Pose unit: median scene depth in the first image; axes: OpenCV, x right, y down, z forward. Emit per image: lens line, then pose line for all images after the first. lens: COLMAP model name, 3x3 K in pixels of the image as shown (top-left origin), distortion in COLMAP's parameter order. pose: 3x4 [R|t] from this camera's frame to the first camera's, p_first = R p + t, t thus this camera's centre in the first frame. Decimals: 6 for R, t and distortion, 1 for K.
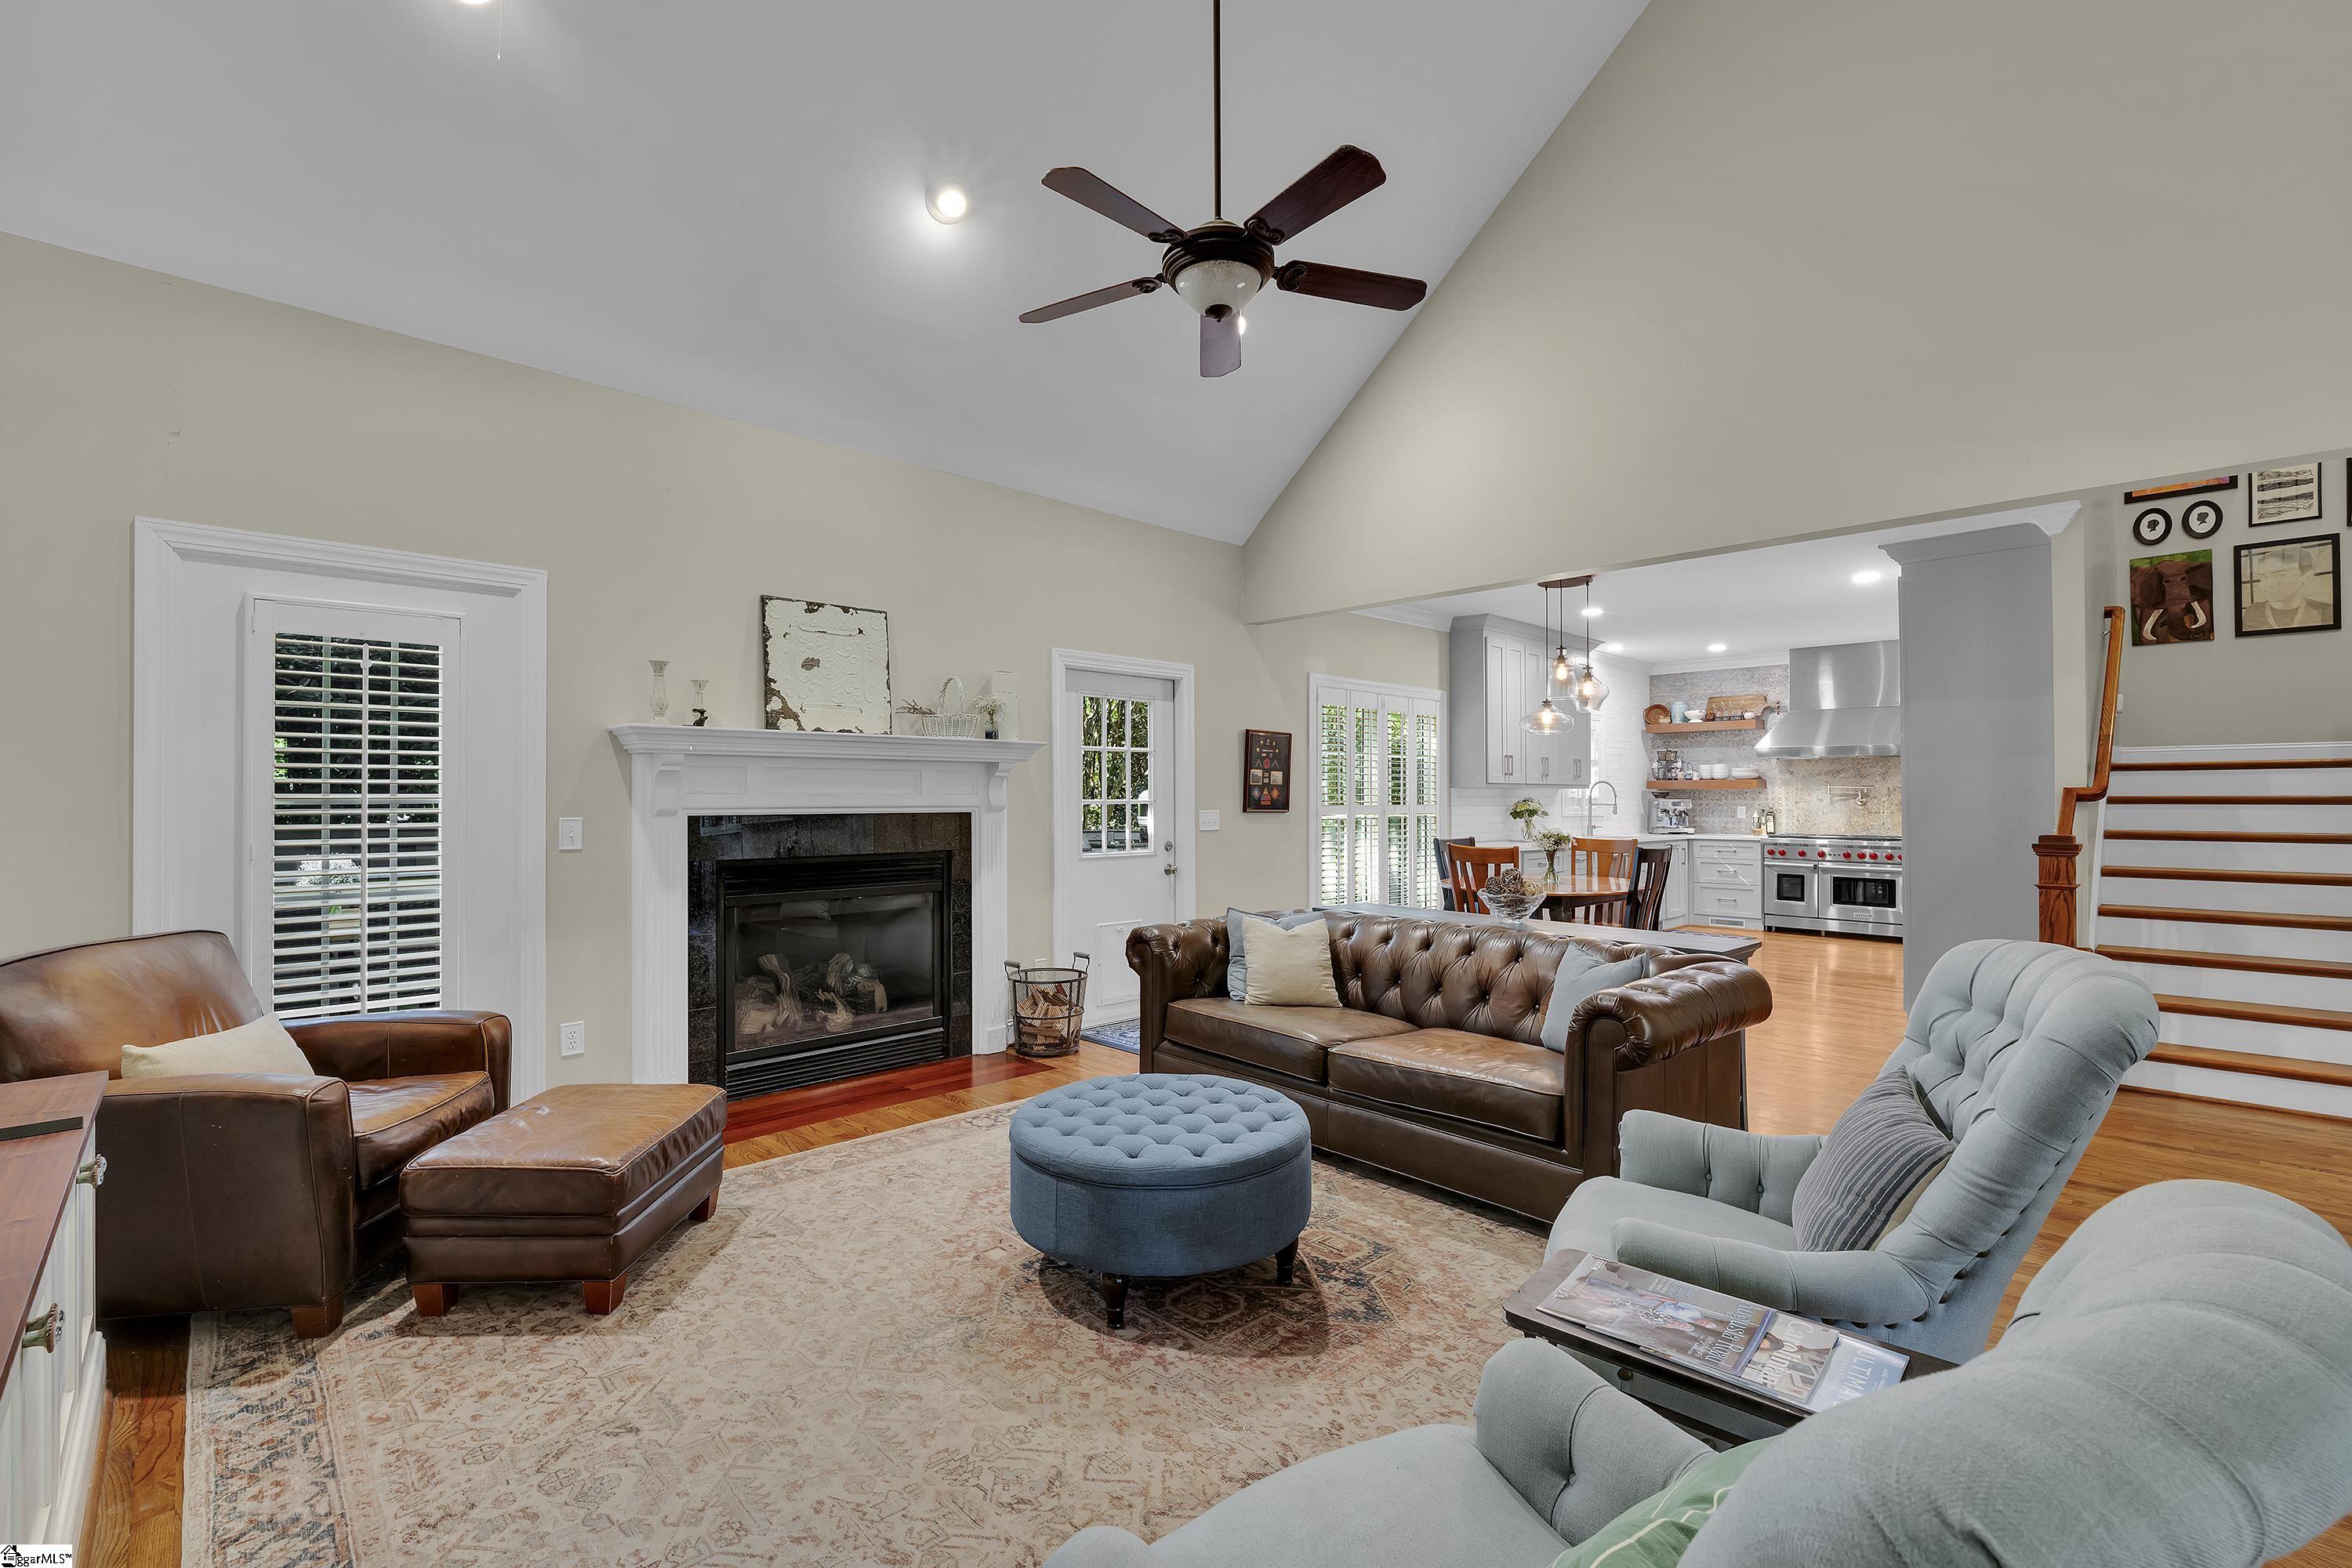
lens RADIAL K [[1033.3, 0, 1169.8], [0, 1033.3, 788.1], [0, 0, 1]] dist [-0.003507, -0.001498]
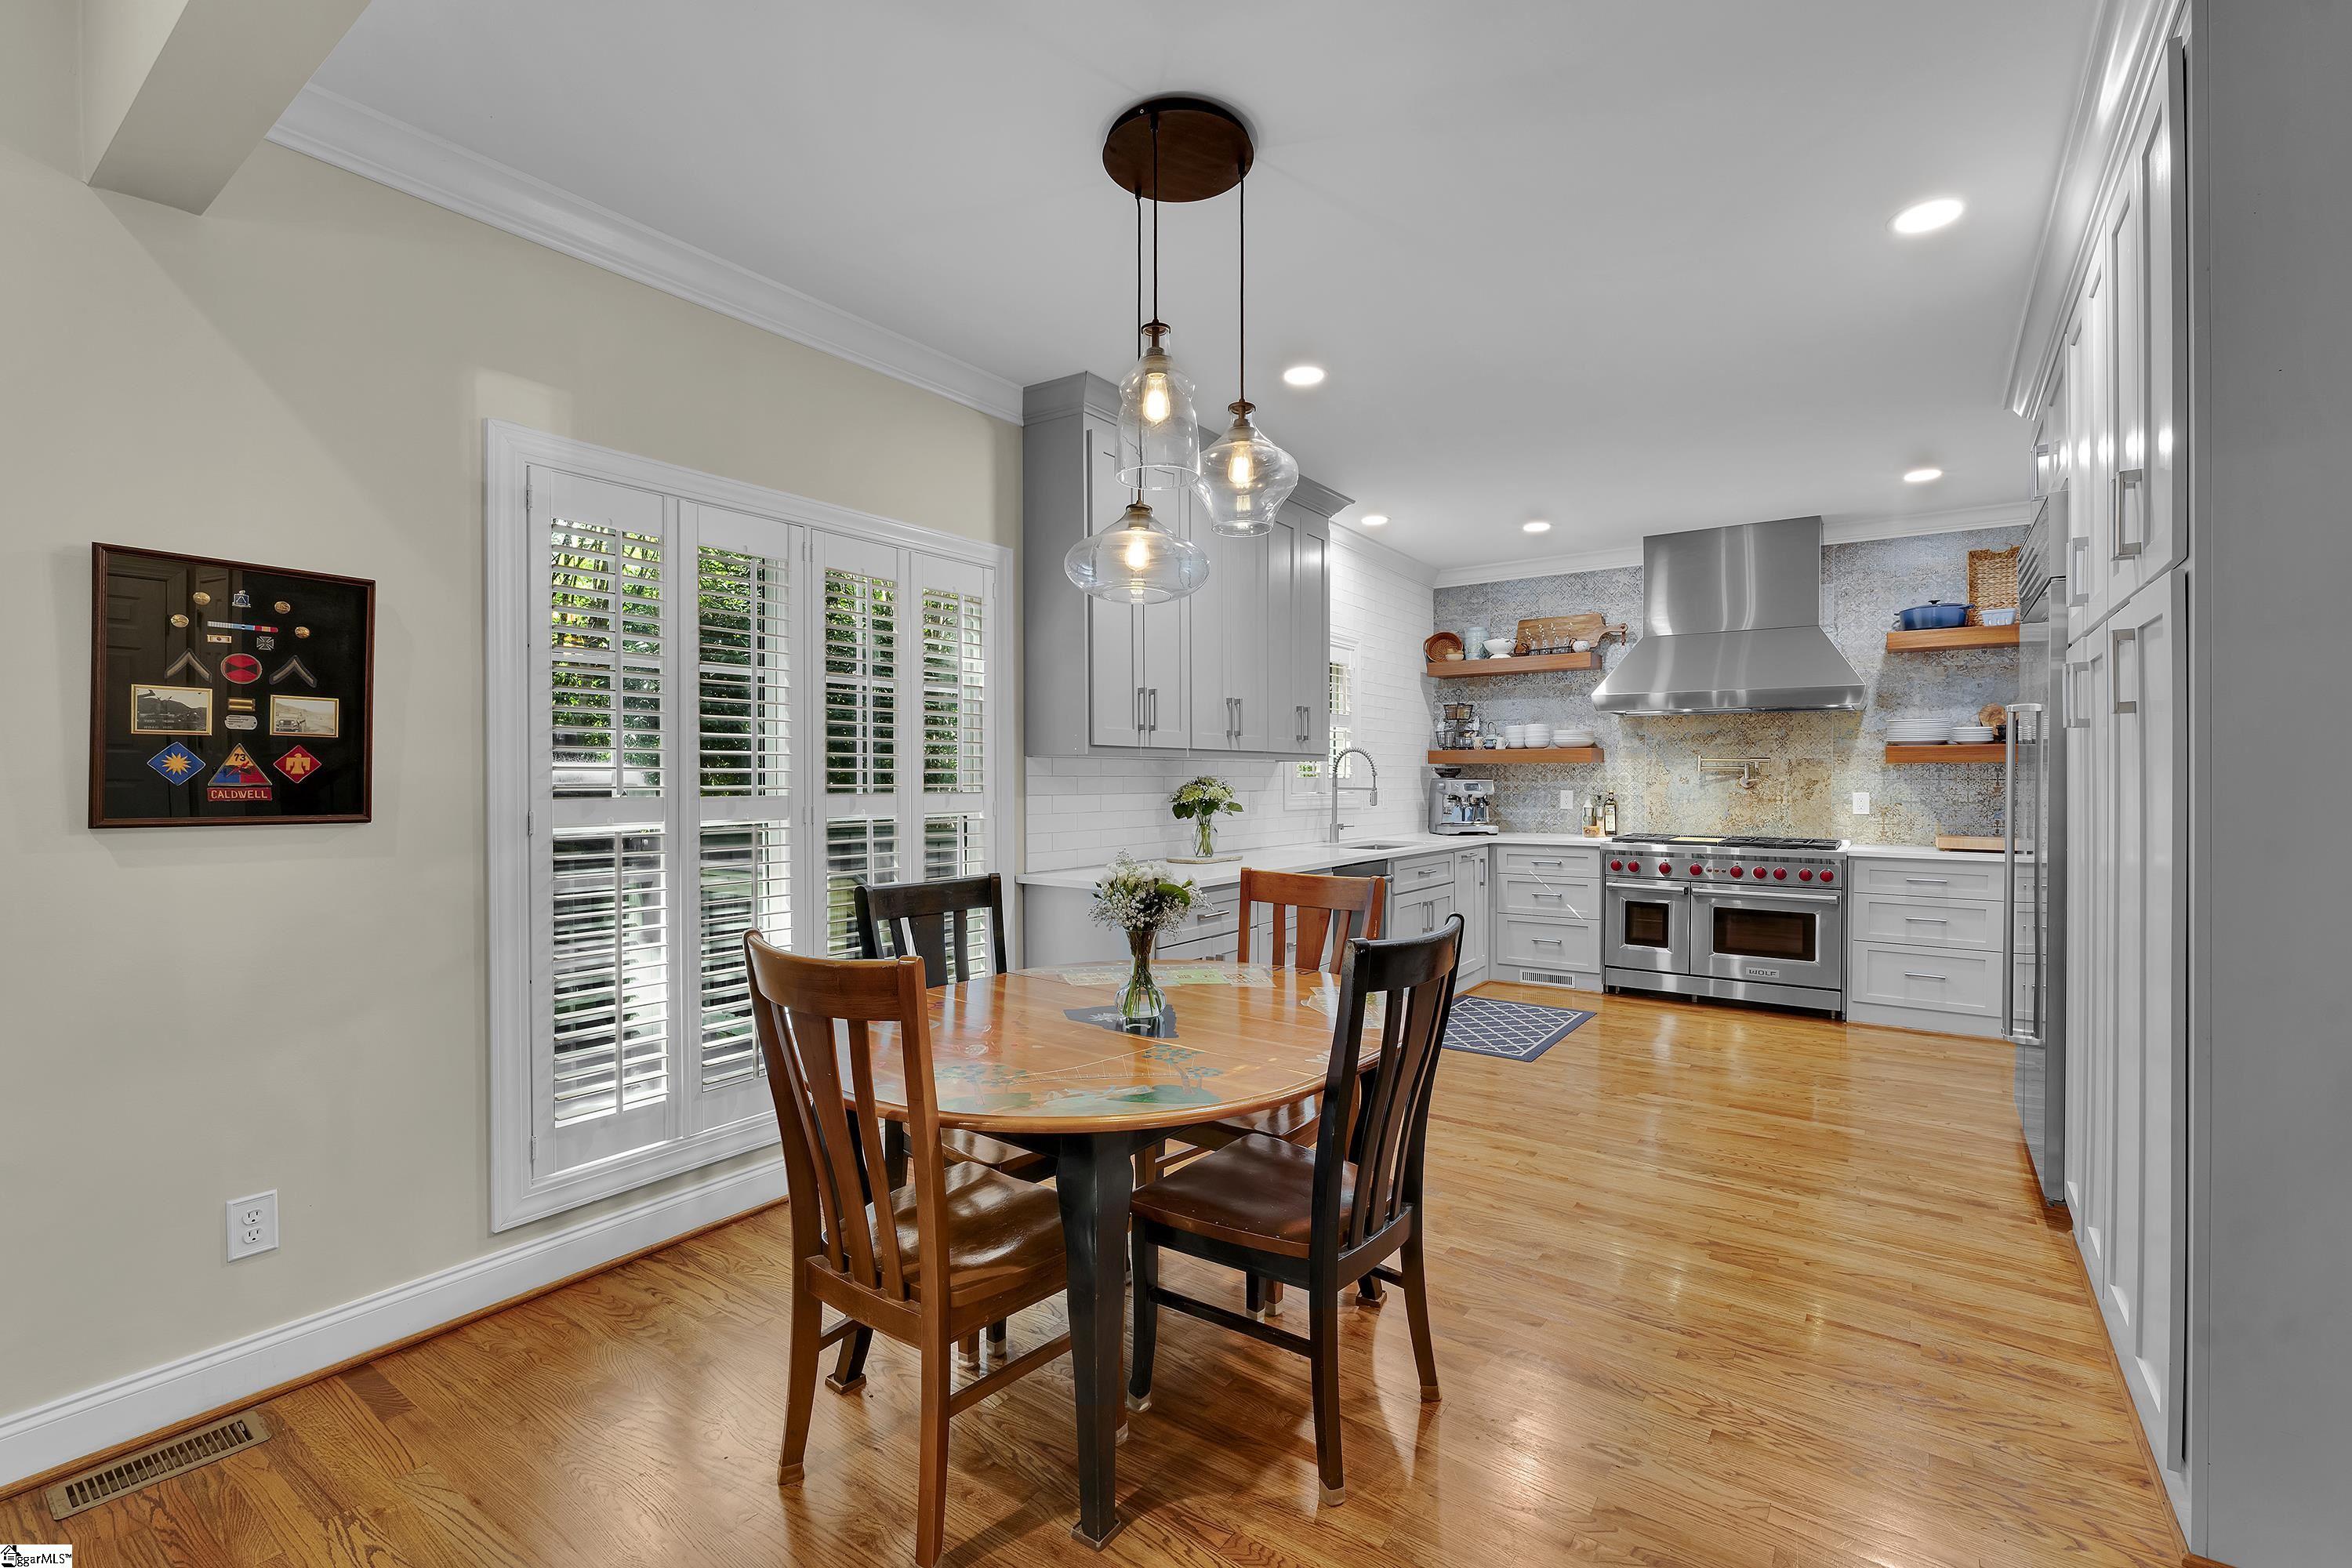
lens RADIAL K [[1033.3, 0, 1169.8], [0, 1033.3, 784.8], [0, 0, 1]] dist [-0.003507, -0.001498]
pose [[0.984944, -0.002640, 0.172852, 0.216455], [-0.000033, 0.999880, 0.015460, 0.004584], [-0.172872, -0.015232, 0.984826, 0.443899]]
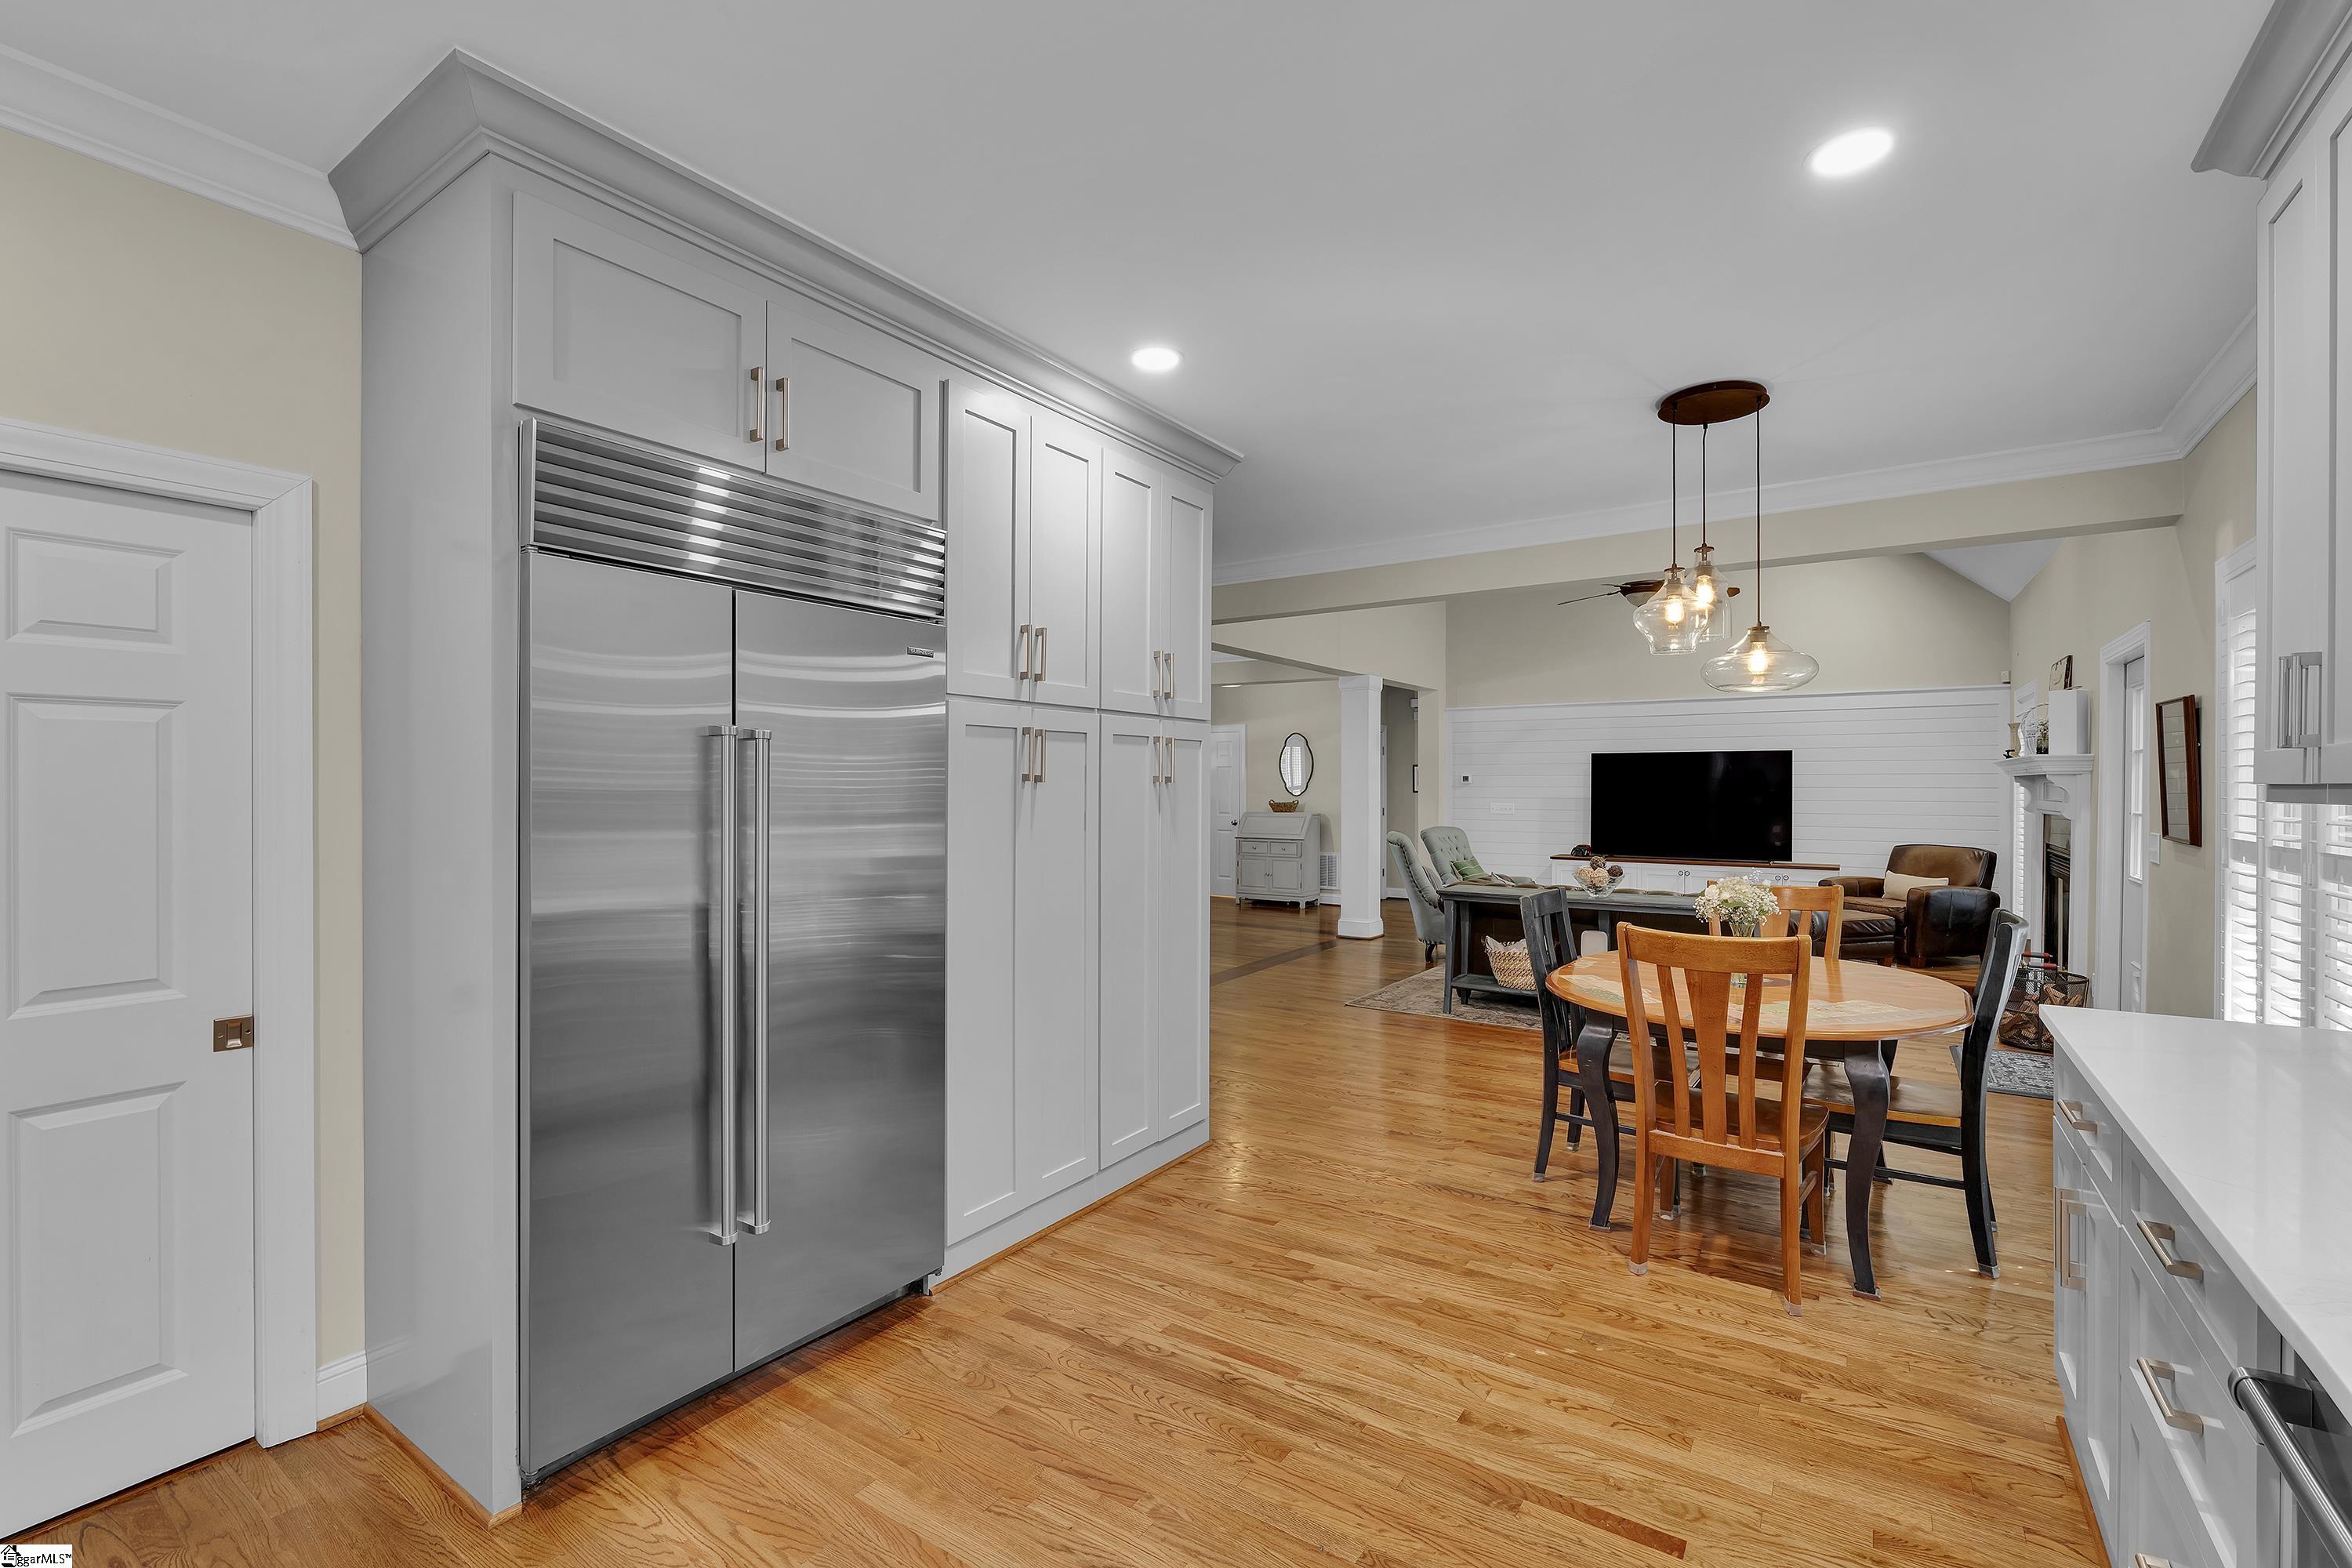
lens RADIAL K [[1033.3, 0, 1188.3], [0, 1033.3, 785.3], [0, 0, 1]] dist [-0.003507, -0.001498]
pose [[-0.976625, -0.001523, -0.214943, 0.512397], [-0.000473, 0.999988, -0.004934, -0.003836], [0.214948, -0.004717, -0.976614, 0.986098]]
